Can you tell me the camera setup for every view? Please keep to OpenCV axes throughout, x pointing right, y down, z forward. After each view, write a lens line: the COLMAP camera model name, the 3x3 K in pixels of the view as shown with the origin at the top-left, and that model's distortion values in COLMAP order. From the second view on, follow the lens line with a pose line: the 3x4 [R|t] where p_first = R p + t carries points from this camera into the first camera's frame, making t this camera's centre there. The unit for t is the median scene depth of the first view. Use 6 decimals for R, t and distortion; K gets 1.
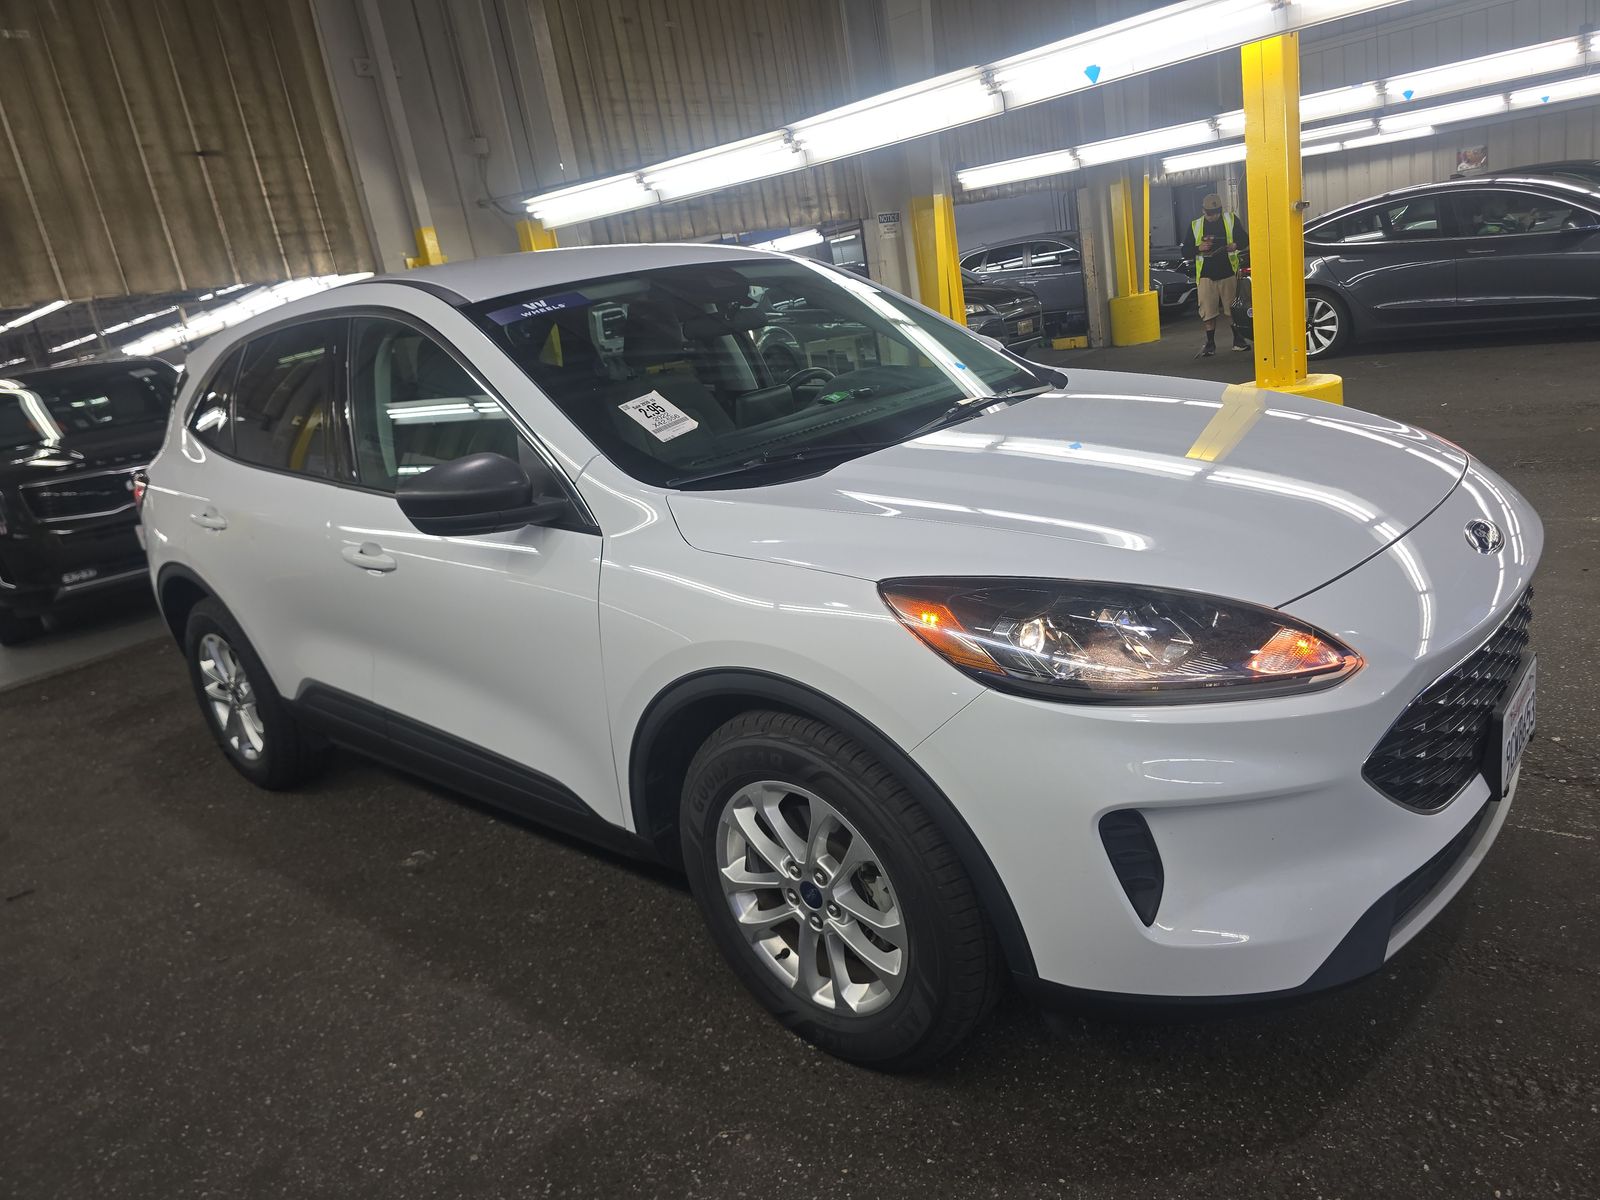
lens RADIAL K [[1074.8, 0, 804.4], [0, 1074.8, 600.9], [0, 0, 1]] dist [0.040519, -0.041826]
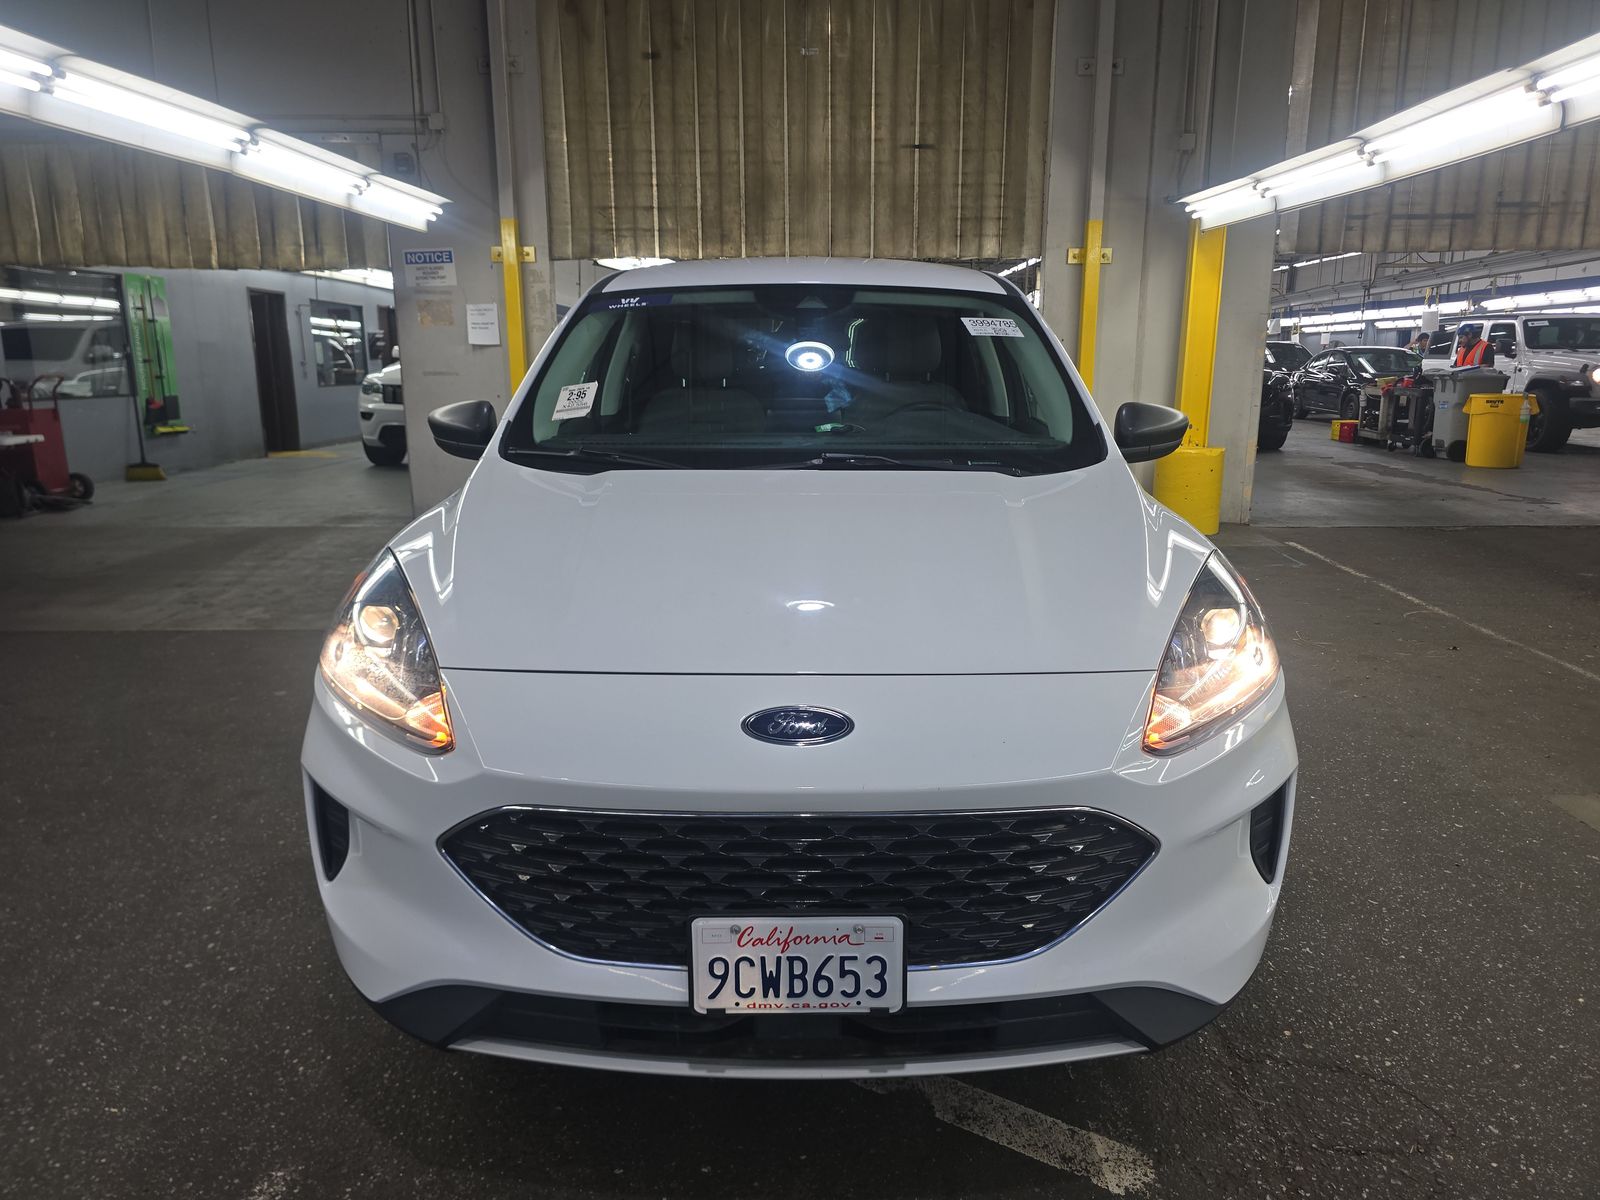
lens RADIAL K [[1074.8, 0, 805.7], [0, 1074.8, 595.5], [0, 0, 1]] dist [0.040519, -0.041826]
pose [[0.630013, 0.320995, -0.707140, 0.367642], [-0.308577, 0.939080, 0.151359, -0.088443], [0.712646, 0.122848, 0.690684, 0.146315]]
